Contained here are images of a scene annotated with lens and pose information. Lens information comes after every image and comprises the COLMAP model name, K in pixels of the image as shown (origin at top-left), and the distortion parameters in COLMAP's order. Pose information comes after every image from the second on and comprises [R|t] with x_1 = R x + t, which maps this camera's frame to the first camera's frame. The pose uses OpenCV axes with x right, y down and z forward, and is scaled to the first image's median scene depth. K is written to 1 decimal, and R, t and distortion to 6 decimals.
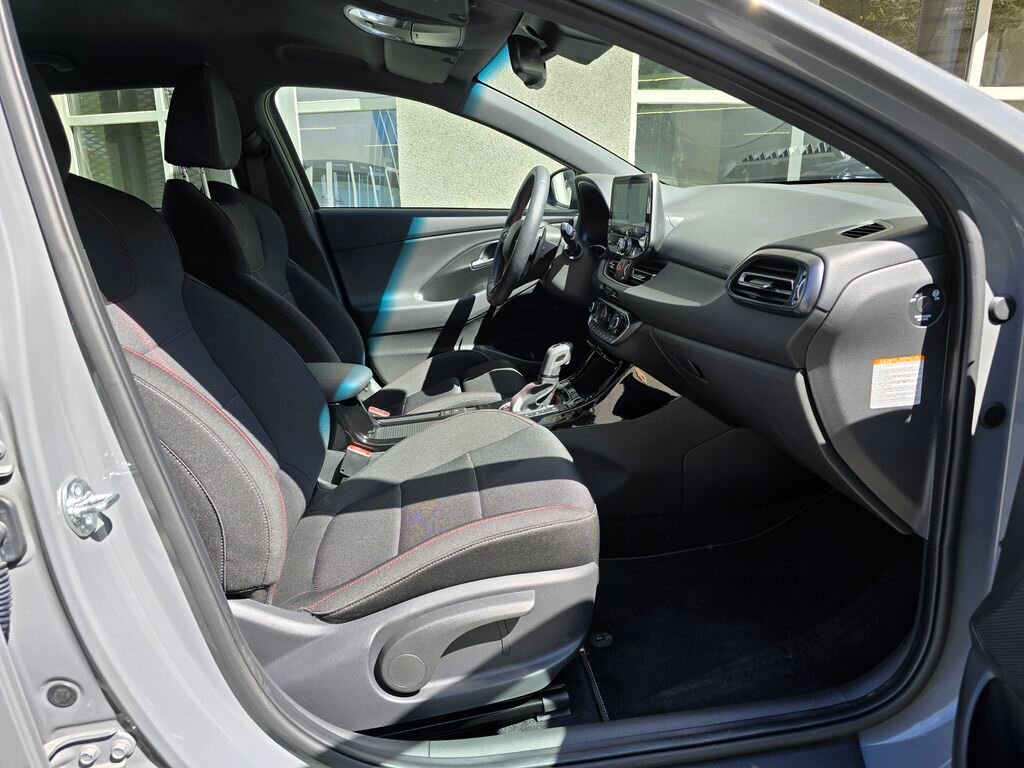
lens RADIAL K [[684.8, 0, 524.0], [0, 684.8, 379.3], [0, 0, 1]] dist [0.051845, -0.042373]
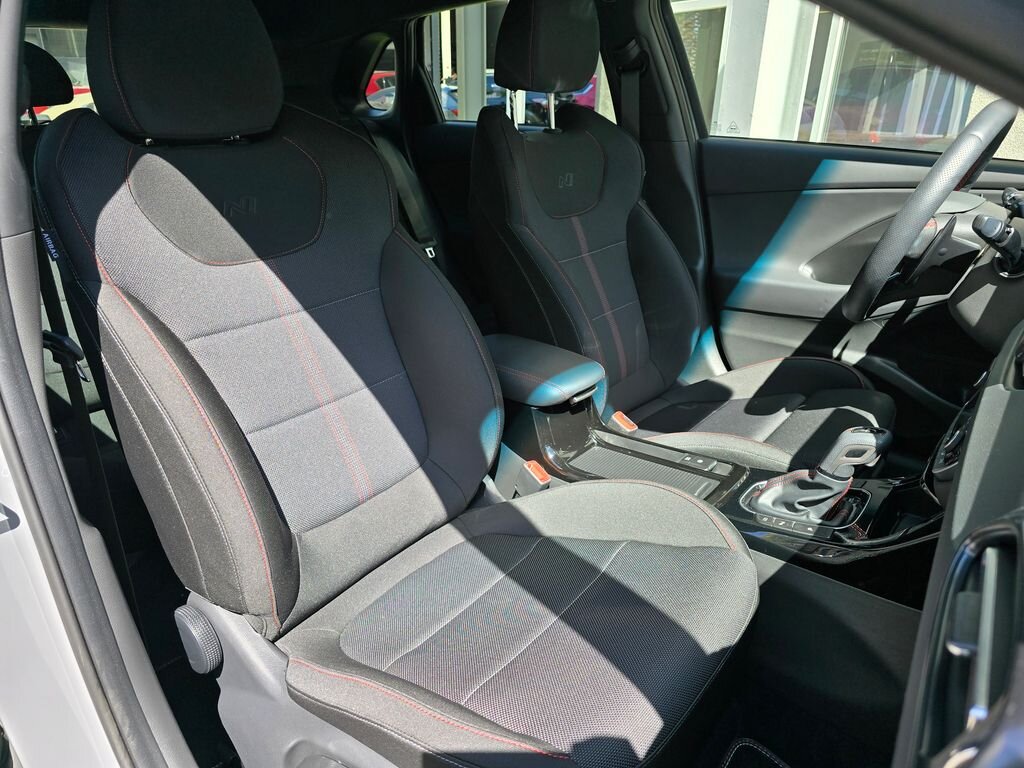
lens RADIAL K [[684.8, 0, 524.0], [0, 684.8, 379.3], [0, 0, 1]] dist [0.051845, -0.042373]
pose [[0.692770, 0.309525, -0.651356, 0.161352], [-0.209676, 0.950639, 0.228737, -0.121264], [0.690004, -0.021888, 0.723474, 0.276534]]
